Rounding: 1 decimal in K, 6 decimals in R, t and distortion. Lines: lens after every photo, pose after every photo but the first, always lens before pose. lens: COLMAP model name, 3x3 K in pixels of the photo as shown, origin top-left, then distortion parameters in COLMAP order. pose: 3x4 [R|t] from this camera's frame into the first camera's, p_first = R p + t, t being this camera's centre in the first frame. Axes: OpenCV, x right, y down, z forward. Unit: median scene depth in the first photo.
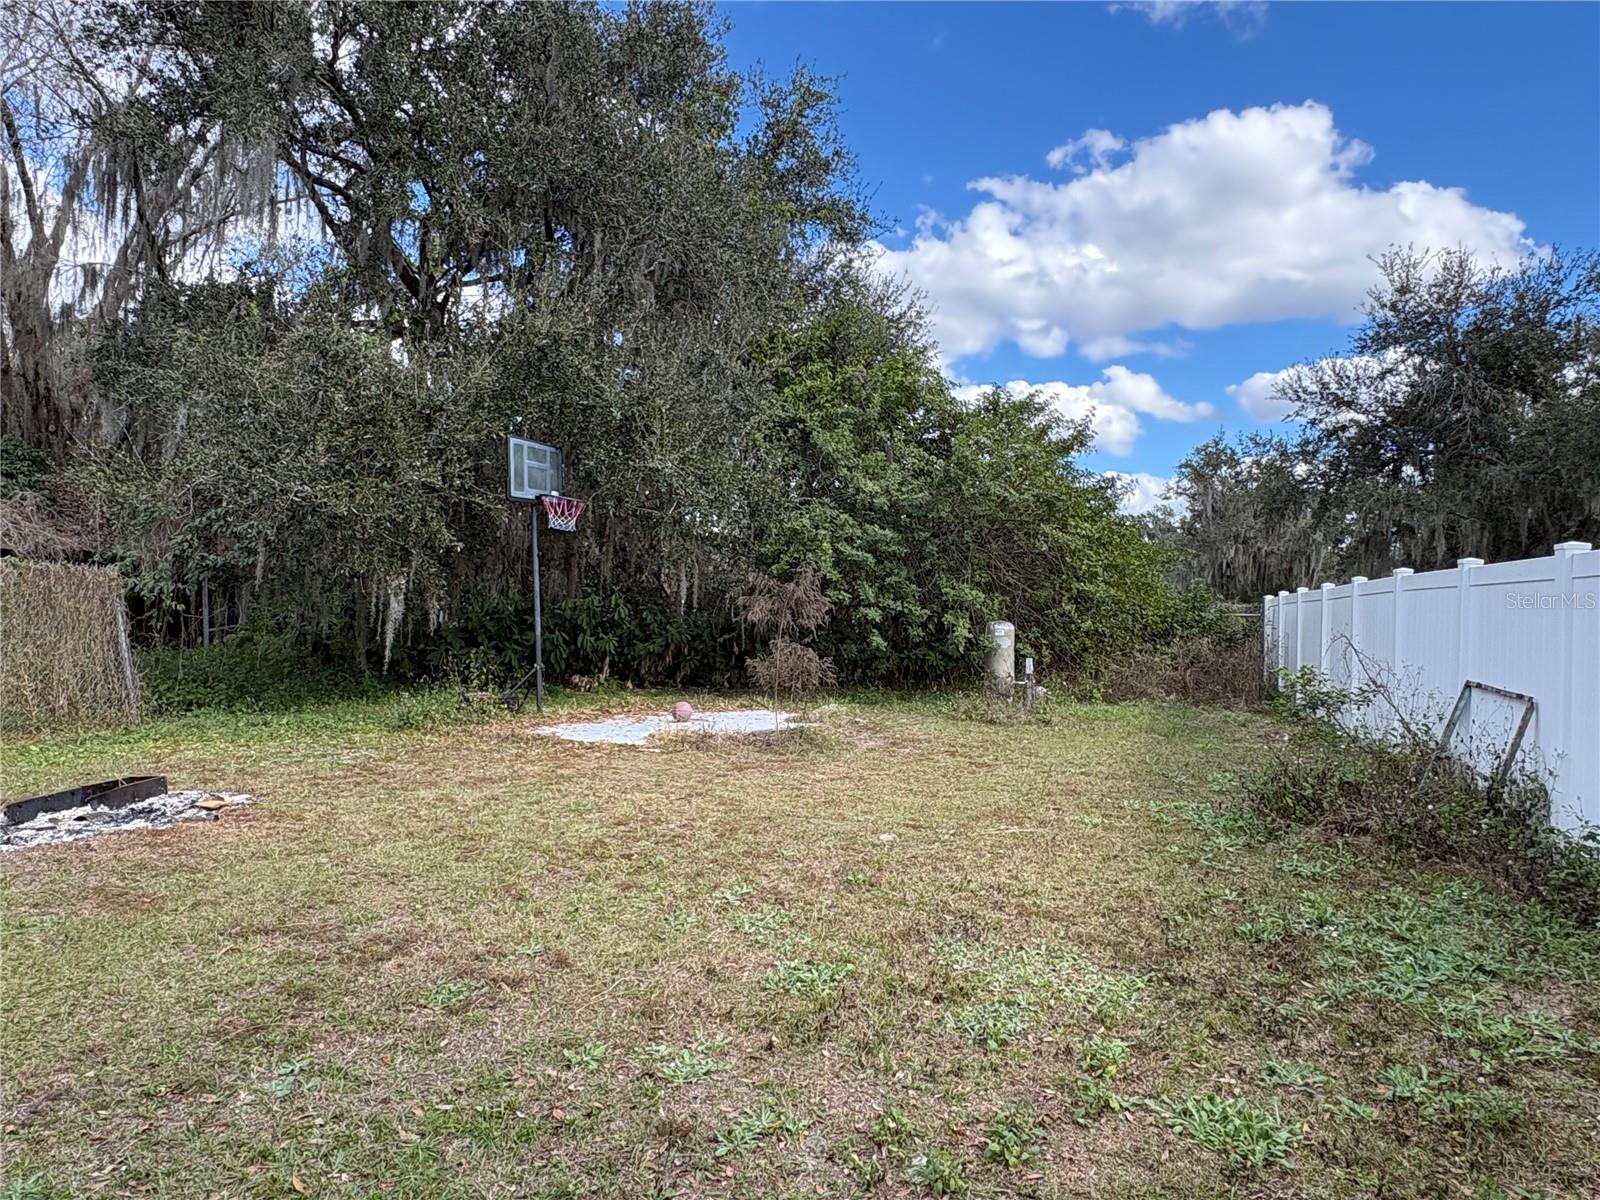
lens RADIAL K [[991.1, 0, 804.1], [0, 991.1, 598.9], [0, 0, 1]] dist [0.000199, 0.000077]
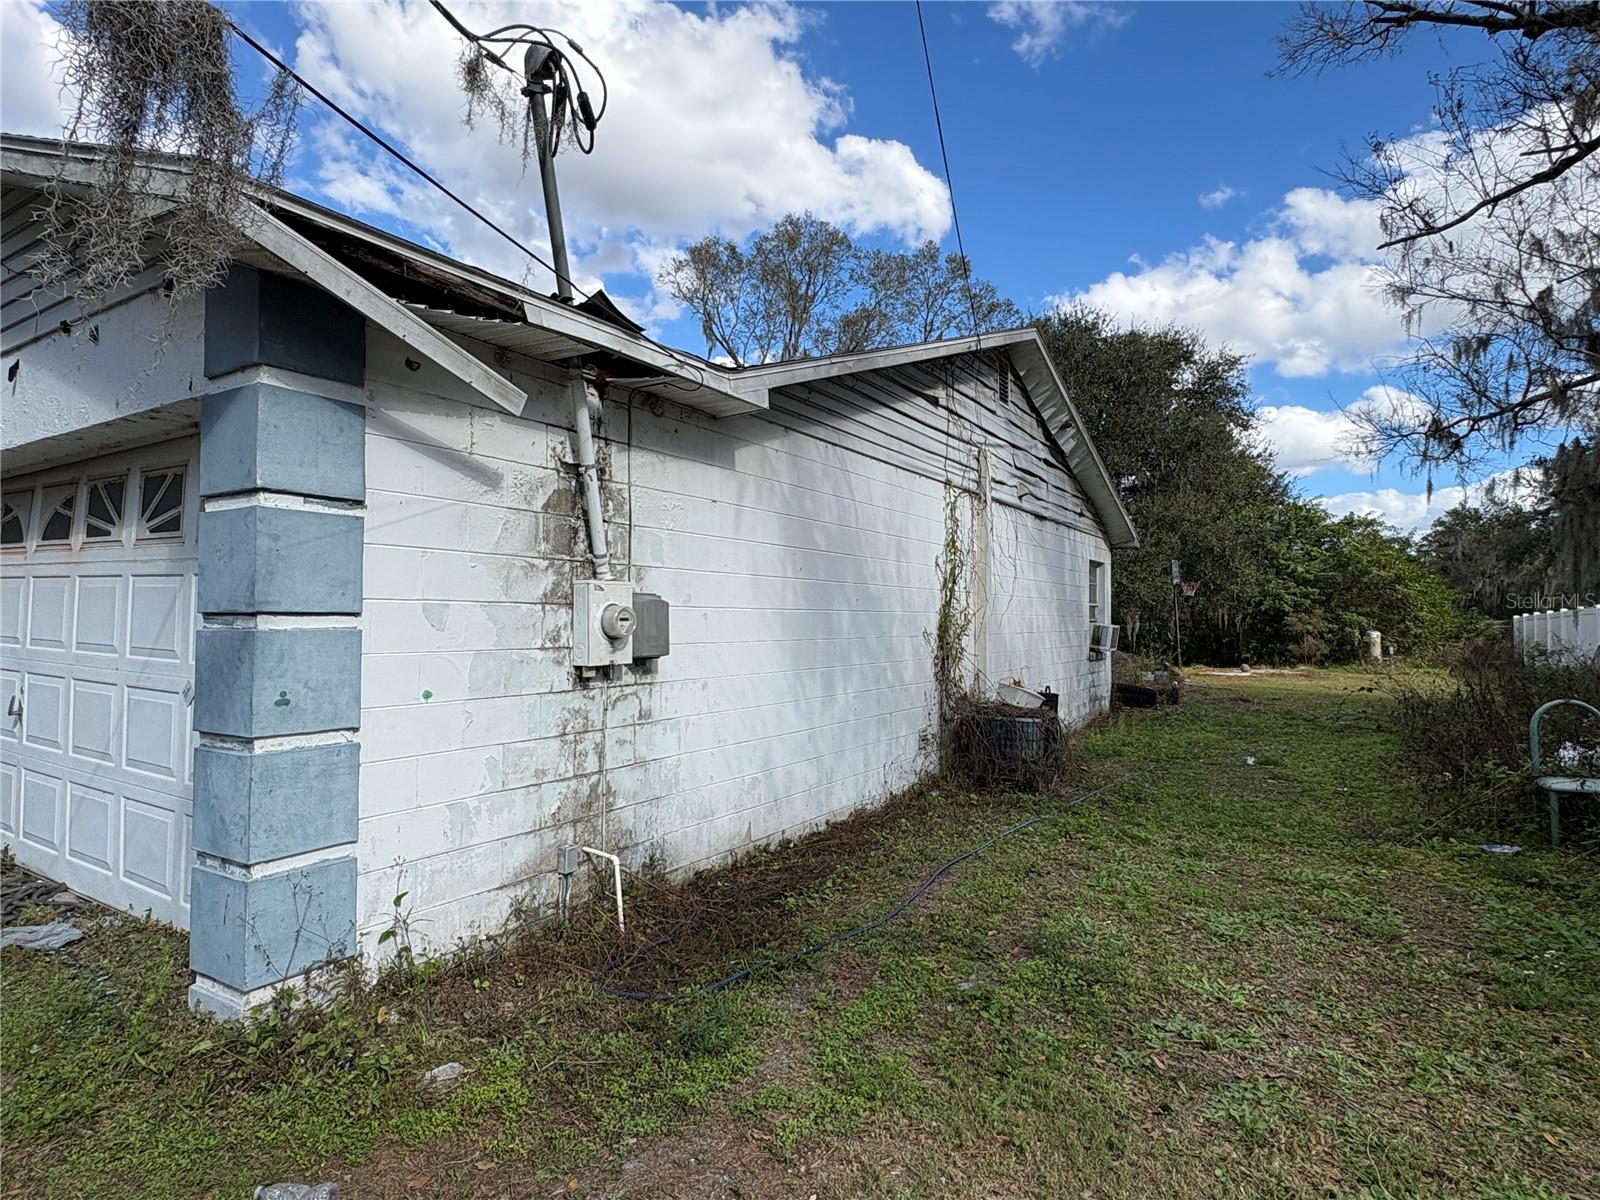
lens RADIAL K [[868.9, 0, 799.9], [0, 868.9, 603.6], [0, 0, 1]] dist [-0.005778, 0.002772]
pose [[0.970921, -0.021122, -0.238468, -0.614298], [0.016181, 0.999612, -0.022659, -0.014455], [0.238855, 0.018142, 0.970886, -1.235824]]
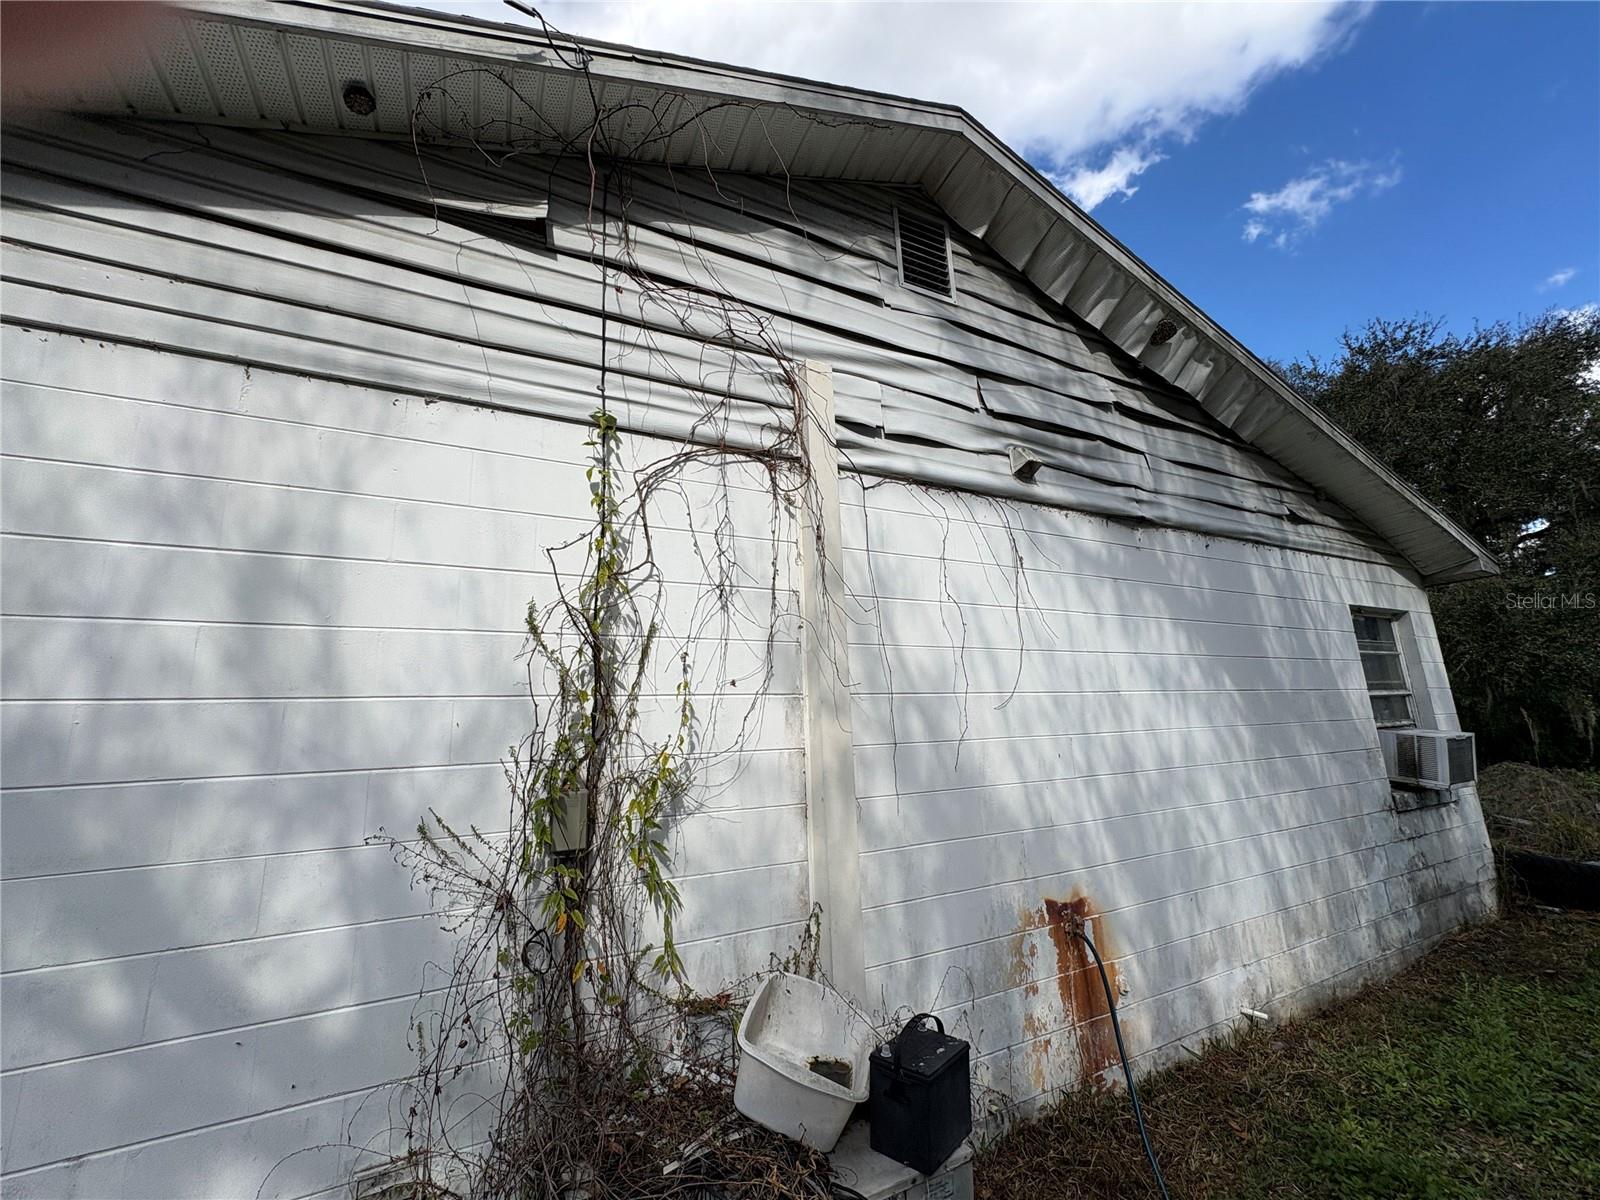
lens RADIAL K [[639.5, 0, 800.5], [0, 639.5, 596.2], [0, 0, 1]] dist [-0.002589, -0.000145]
pose [[0.707298, -0.199515, -0.678177, -0.506918], [0.055875, 0.972123, -0.227718, -0.019611], [0.704704, 0.123171, 0.698728, -0.706819]]
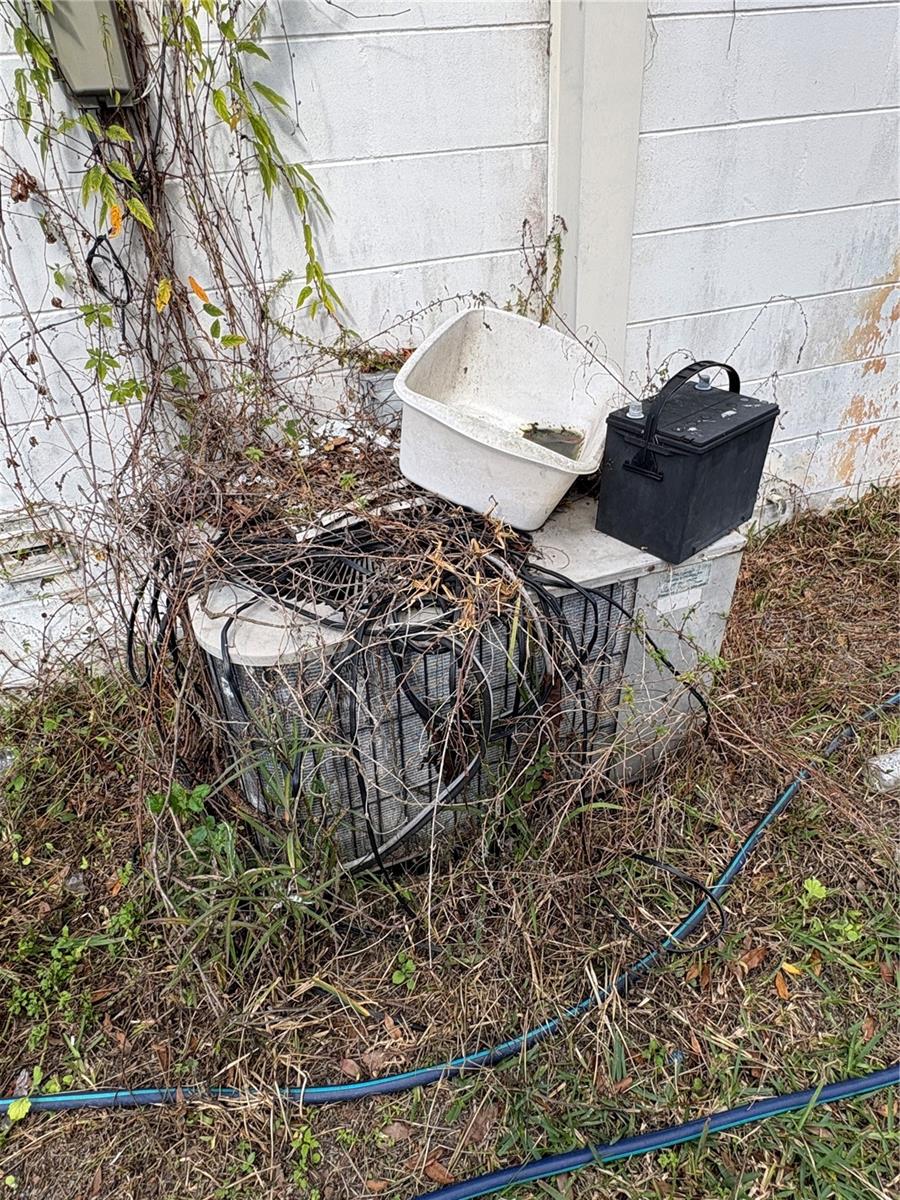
lens RADIAL K [[743.3, 0, 451.1], [0, 743.3, 598.1], [0, 0, 1]] dist [0.000199, 0.000077]
pose [[0.586920, 0.402595, -0.702454, -0.536942], [0.078880, 0.835048, 0.544493, 0.006217], [0.805793, -0.374984, 0.458350, -0.666493]]
